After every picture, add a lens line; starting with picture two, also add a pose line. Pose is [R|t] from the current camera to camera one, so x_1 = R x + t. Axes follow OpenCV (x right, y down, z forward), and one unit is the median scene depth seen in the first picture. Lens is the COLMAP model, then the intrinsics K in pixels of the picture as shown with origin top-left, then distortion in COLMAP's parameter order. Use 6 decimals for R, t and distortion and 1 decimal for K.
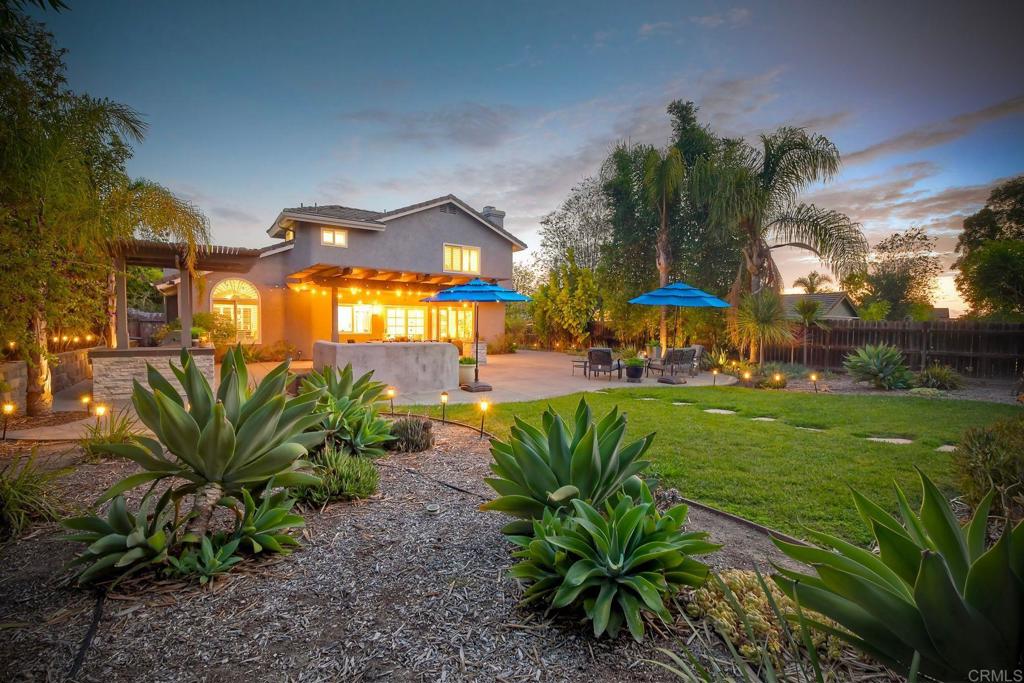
lens RADIAL K [[462.8, 0, 514.2], [0, 462.8, 343.1], [0, 0, 1]] dist [0.023550, -0.026499]
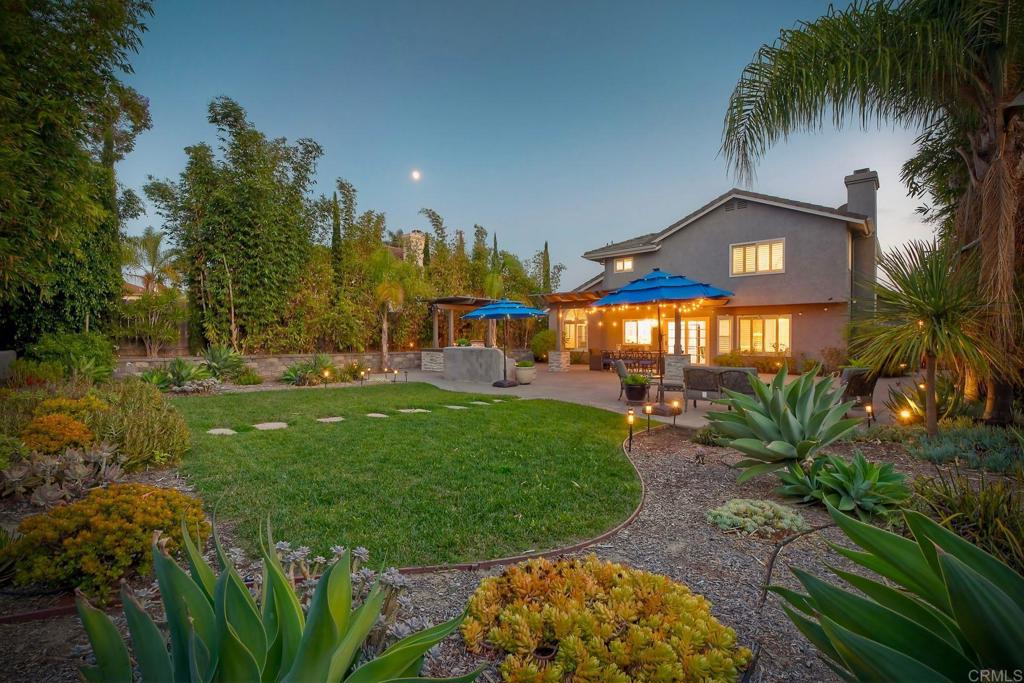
lens RADIAL K [[462.8, 0, 514.2], [0, 462.8, 343.1], [0, 0, 1]] dist [0.023550, -0.026499]
pose [[0.205460, 0.004073, -0.978657, 0.706091], [-0.037671, 0.999283, -0.003750, -0.008444], [0.977940, 0.037638, 0.205466, 0.460127]]
